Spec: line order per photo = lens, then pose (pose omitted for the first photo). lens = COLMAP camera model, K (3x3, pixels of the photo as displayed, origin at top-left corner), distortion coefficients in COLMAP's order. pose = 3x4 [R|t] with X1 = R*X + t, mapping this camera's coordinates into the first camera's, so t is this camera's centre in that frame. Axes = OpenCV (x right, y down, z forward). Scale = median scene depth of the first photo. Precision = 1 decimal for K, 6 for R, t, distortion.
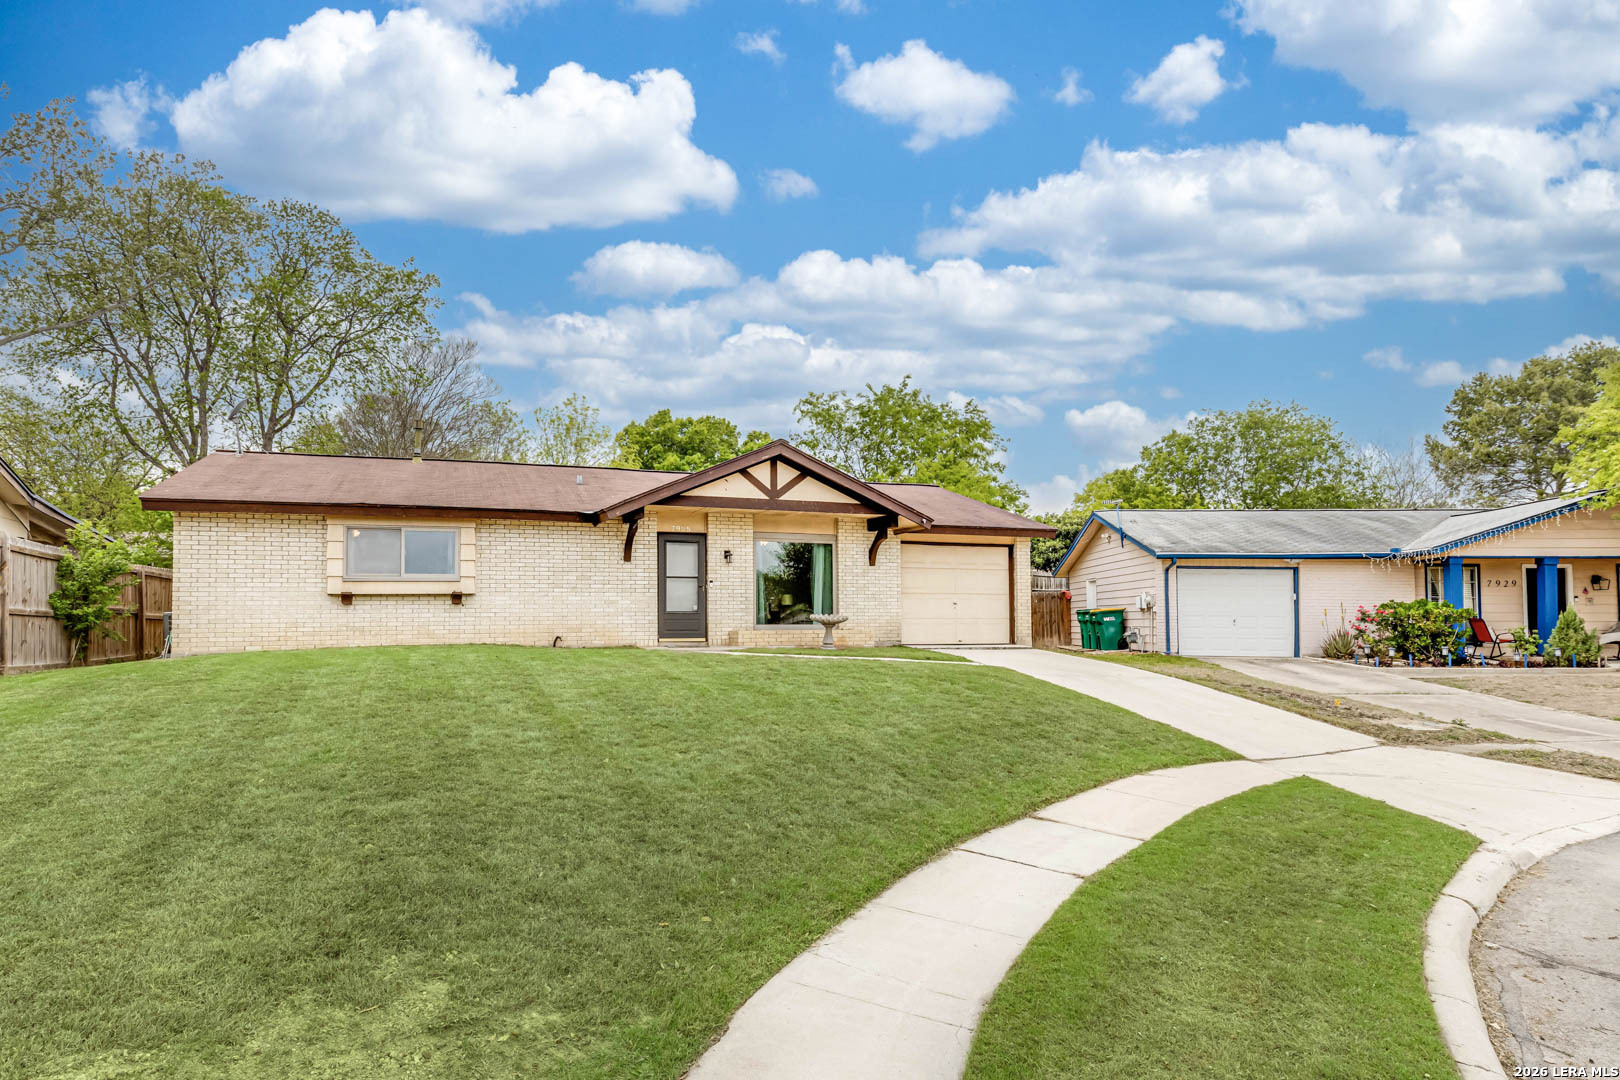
lens RADIAL K [[849.9, 0, 747.5], [0, 849.9, 546.6], [0, 0, 1]] dist [-0.019811, -0.000063]
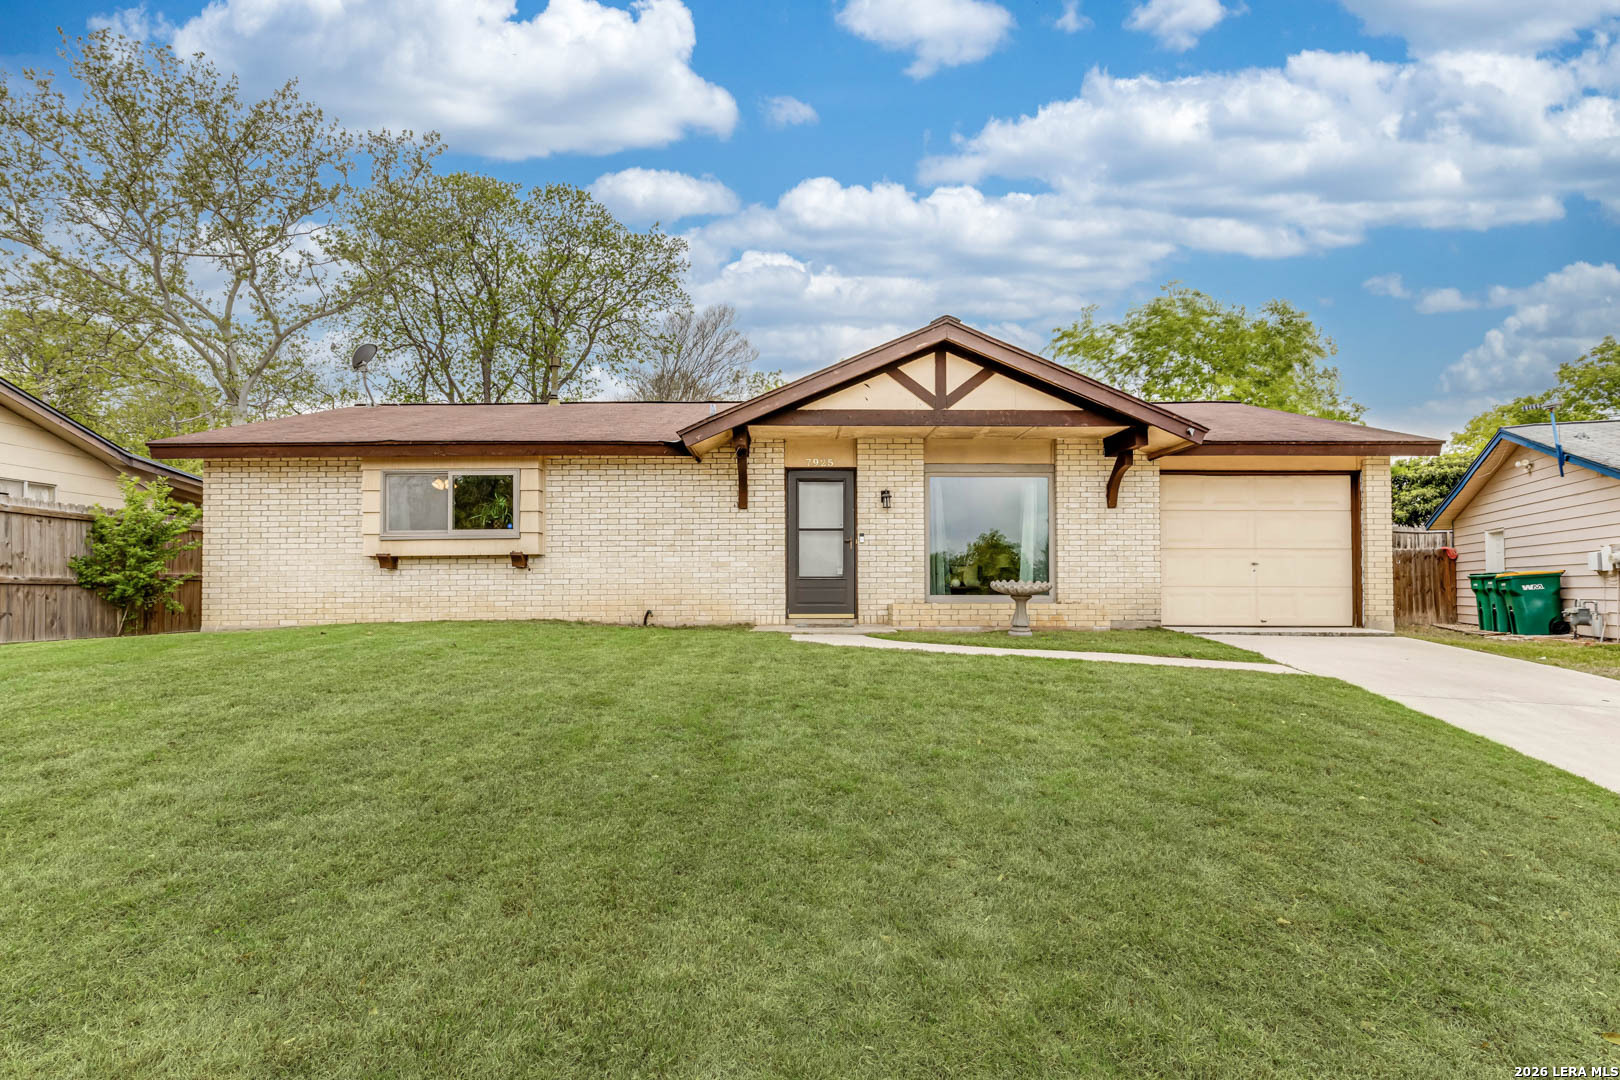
lens RADIAL K [[791.9, 0, 804.7], [0, 791.9, 550.1], [0, 0, 1]] dist [0.002286, 0.000378]
pose [[0.951559, -0.012444, -0.307213, 0.114024], [0.025430, 0.998943, 0.038303, 0.027072], [0.306411, -0.044260, 0.950870, 0.349904]]
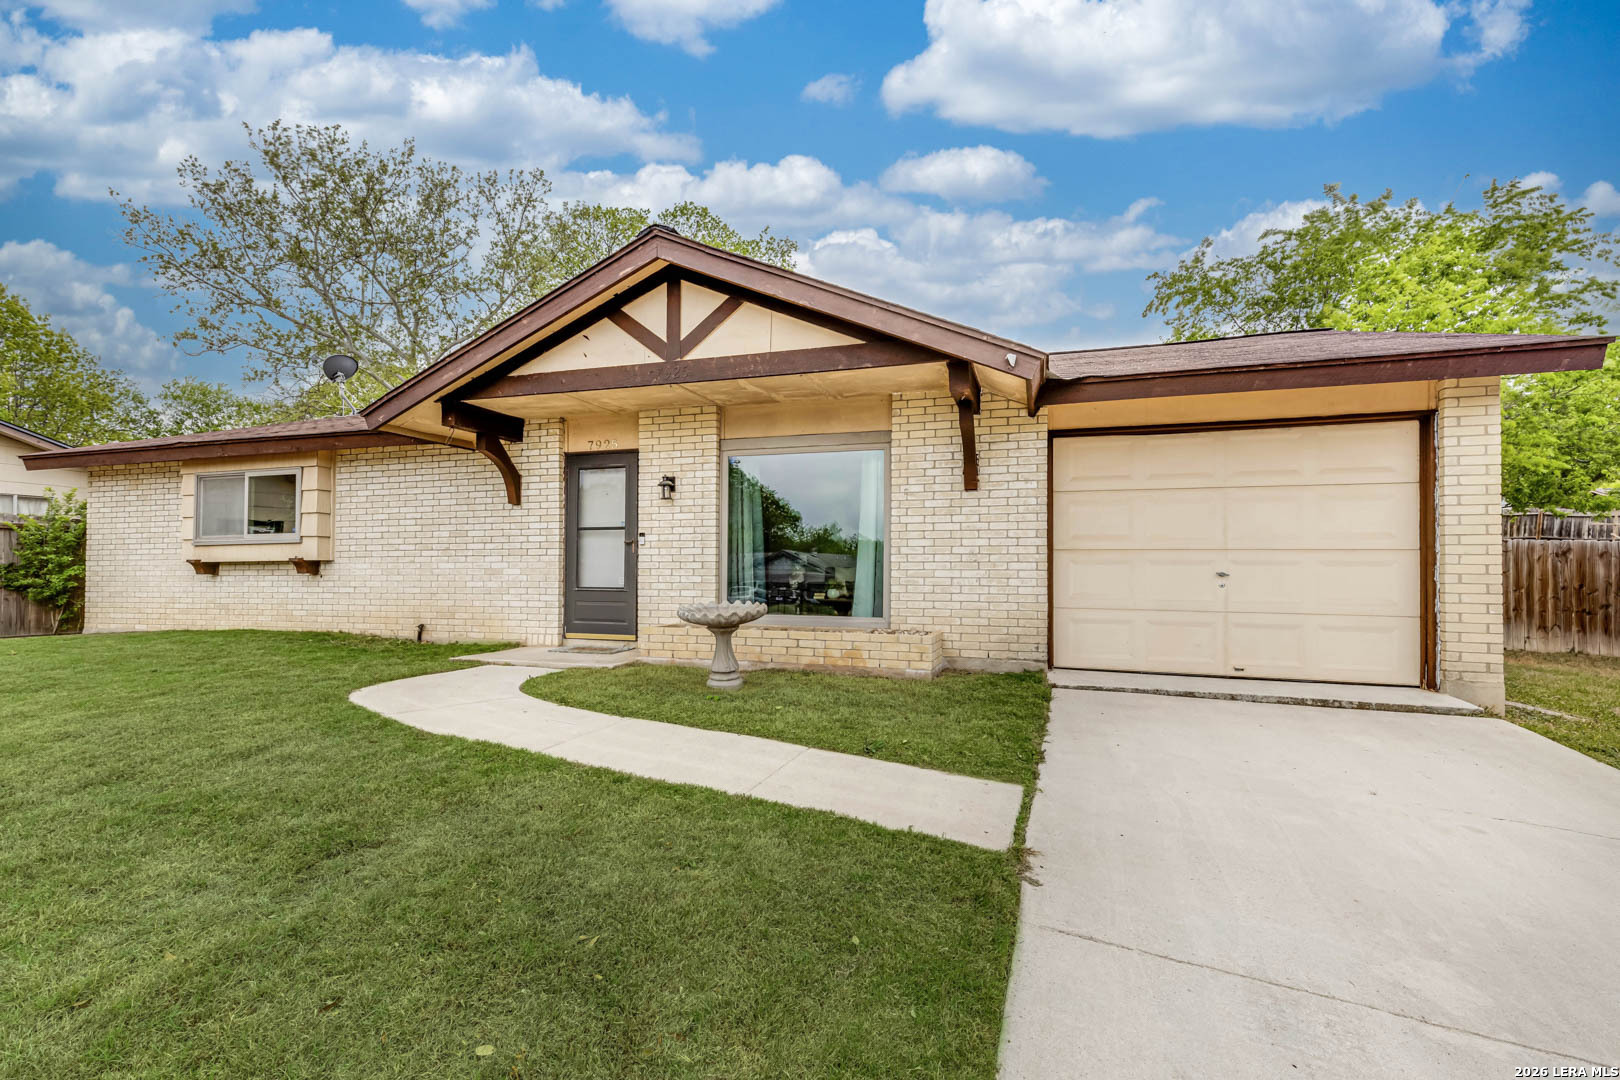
lens RADIAL K [[716.3, 0, 802.7], [0, 716.3, 547.7], [0, 0, 1]] dist [0.021574, 0.000318]
pose [[0.806427, -0.013995, -0.591168, 0.315910], [0.044993, 0.998274, 0.037743, 0.036313], [0.589619, -0.057036, 0.805665, 0.674857]]
